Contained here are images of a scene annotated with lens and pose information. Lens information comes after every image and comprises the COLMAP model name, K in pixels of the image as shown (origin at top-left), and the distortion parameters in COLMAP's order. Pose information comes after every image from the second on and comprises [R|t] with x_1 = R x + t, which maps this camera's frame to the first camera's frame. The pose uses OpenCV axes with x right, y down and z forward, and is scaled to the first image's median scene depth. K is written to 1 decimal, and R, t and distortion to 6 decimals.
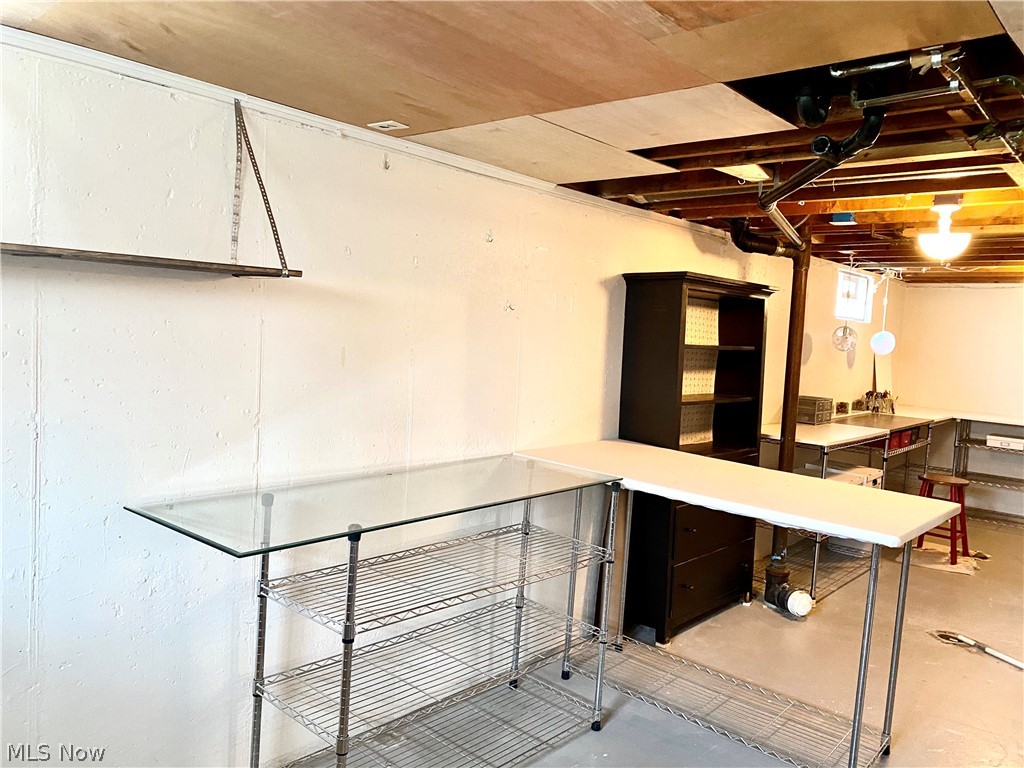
lens RADIAL K [[791.9, 0, 511.9], [0, 791.9, 384.1], [0, 0, 1]] dist [0.008607, -0.015388]
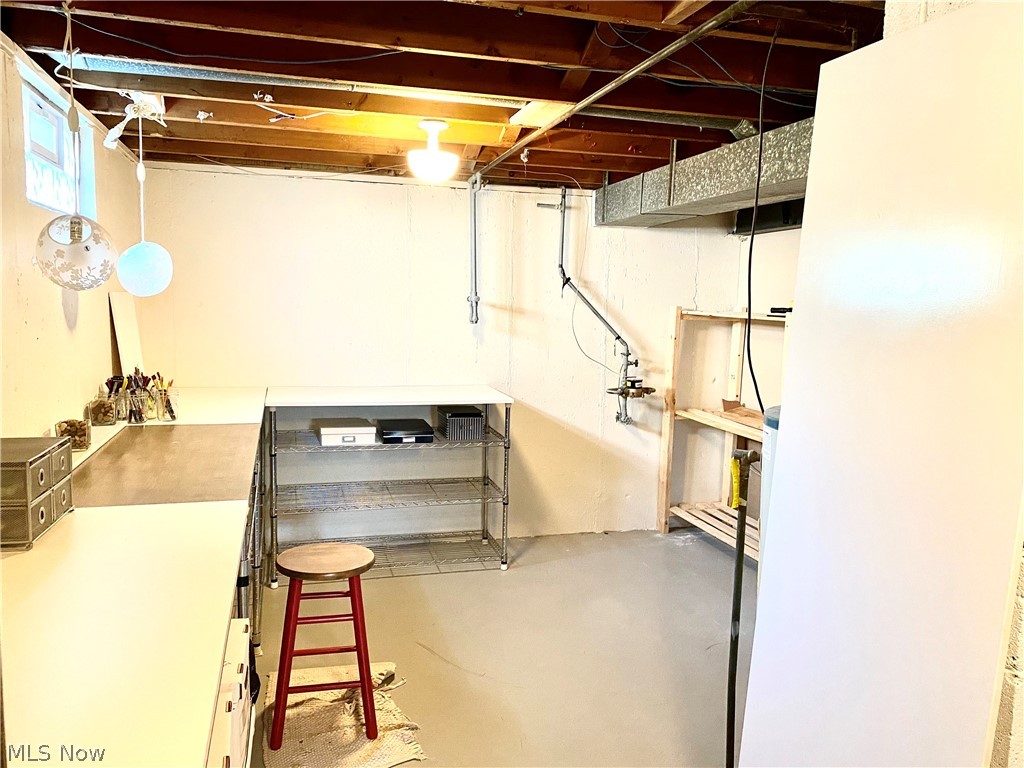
lens RADIAL K [[791.9, 0, 512.2], [0, 791.9, 384.1], [0, 0, 1]] dist [0.008607, -0.015388]
pose [[0.544087, -0.128338, 0.829155, 0.197848], [0.071066, 0.991730, 0.106869, -0.020618], [-0.836014, 0.000779, 0.548708, 0.565203]]
